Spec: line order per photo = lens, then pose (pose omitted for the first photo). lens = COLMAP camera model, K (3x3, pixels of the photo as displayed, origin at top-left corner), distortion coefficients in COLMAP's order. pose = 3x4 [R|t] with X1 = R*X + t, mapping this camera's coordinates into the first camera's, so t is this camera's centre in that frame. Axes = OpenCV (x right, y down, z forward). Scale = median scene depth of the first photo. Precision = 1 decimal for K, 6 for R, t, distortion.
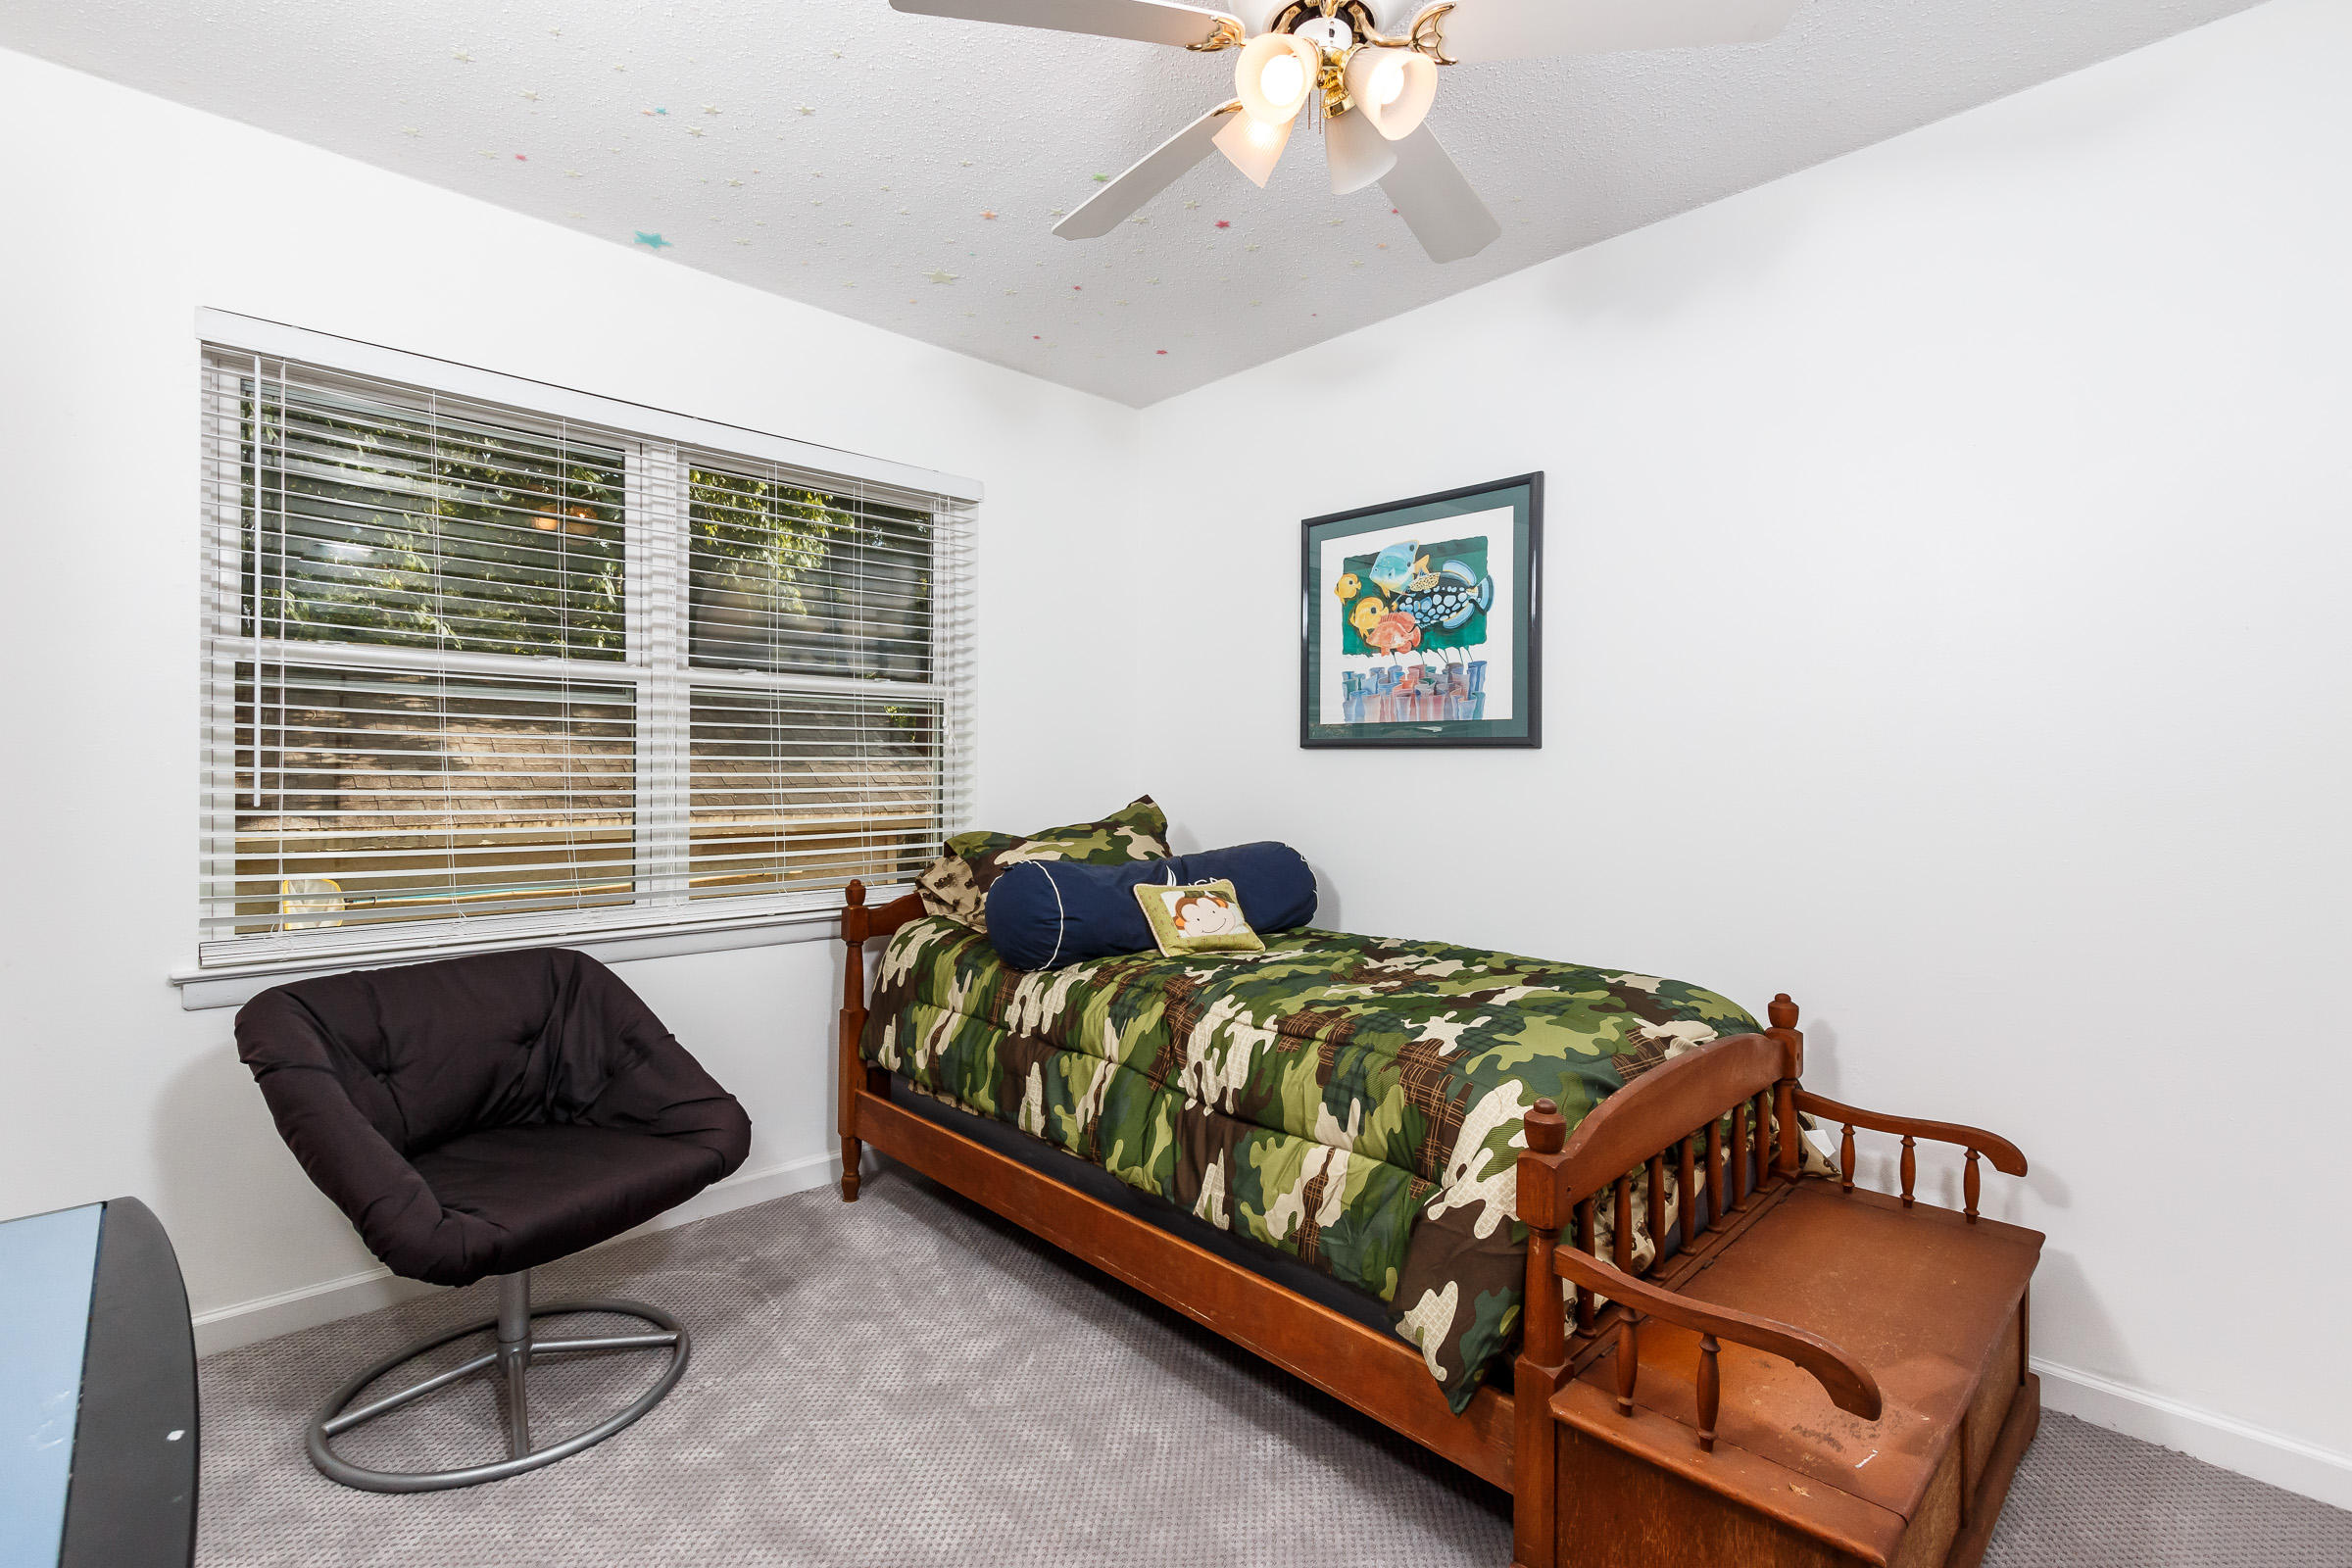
lens RADIAL K [[1069.1, 0, 1160.4], [0, 1069.1, 782.8], [0, 0, 1]] dist [0.001182, 0.000348]
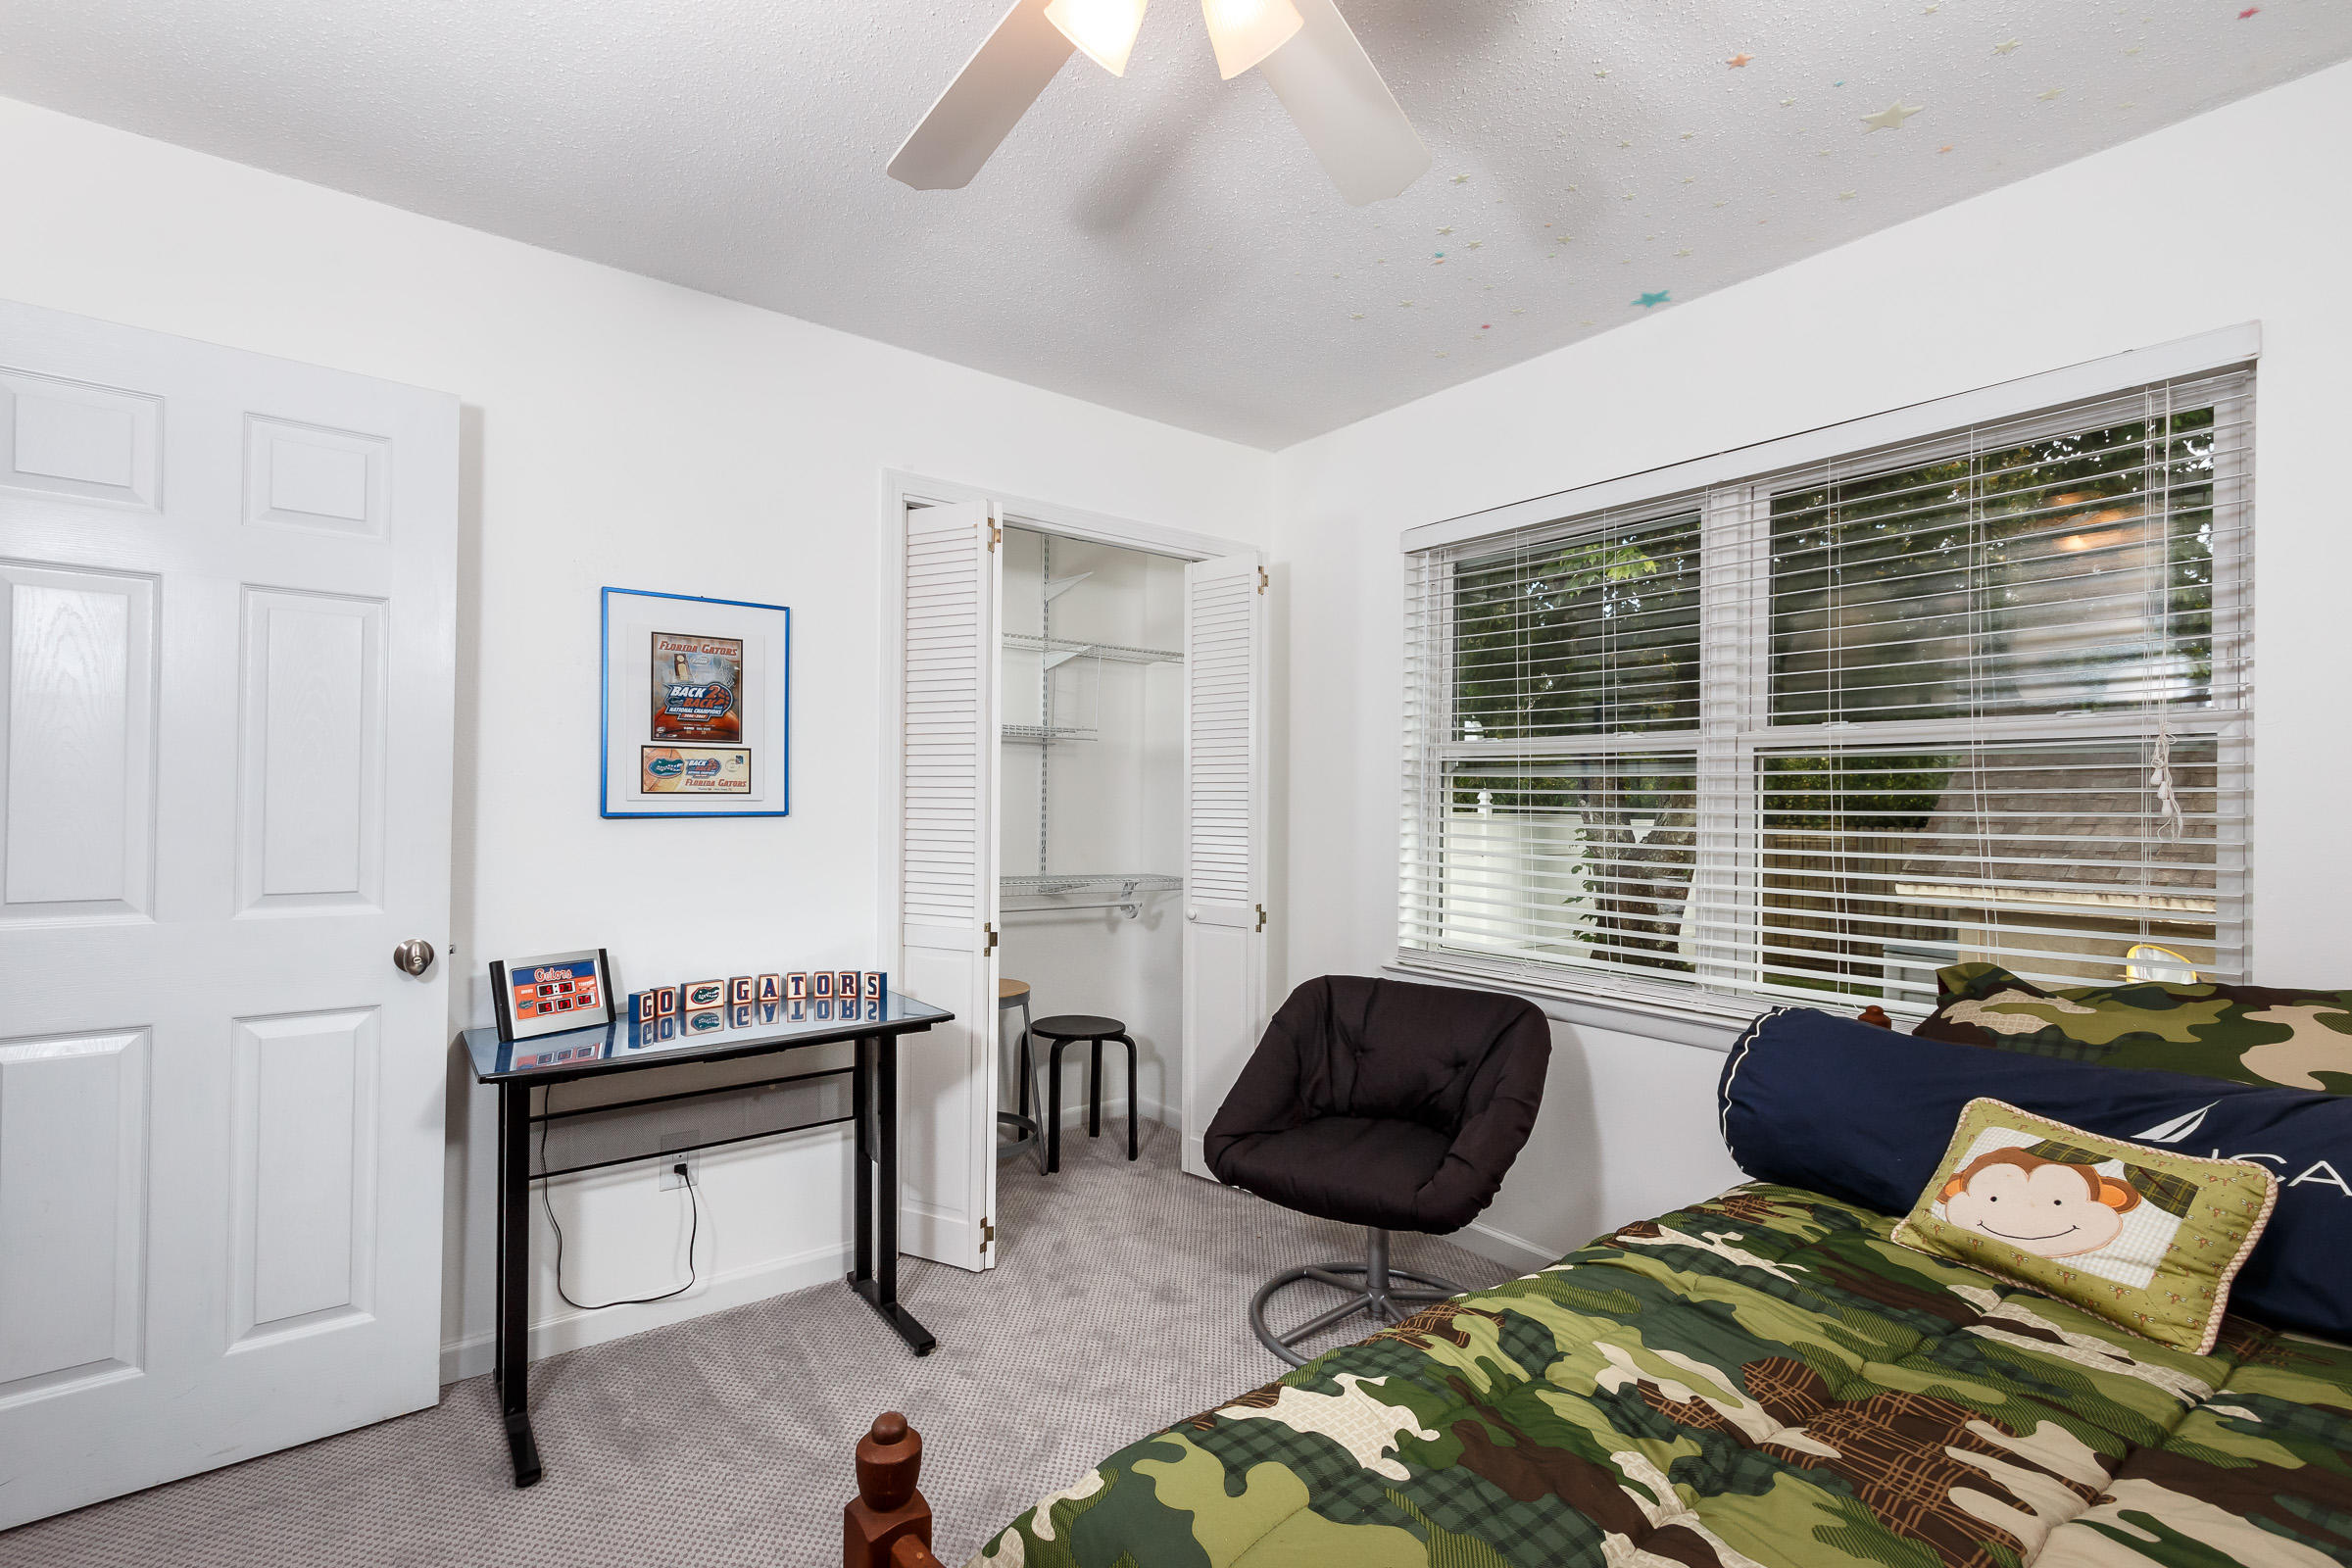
lens RADIAL K [[1034.3, 0, 1175.0], [0, 1034.3, 804.4], [0, 0, 1]] dist [0.000008, 0.000069]
pose [[-0.095475, -0.007986, -0.995400, 0.466361], [-0.026579, 0.999632, -0.005470, -0.028453], [0.995077, 0.025934, -0.095652, 0.625809]]
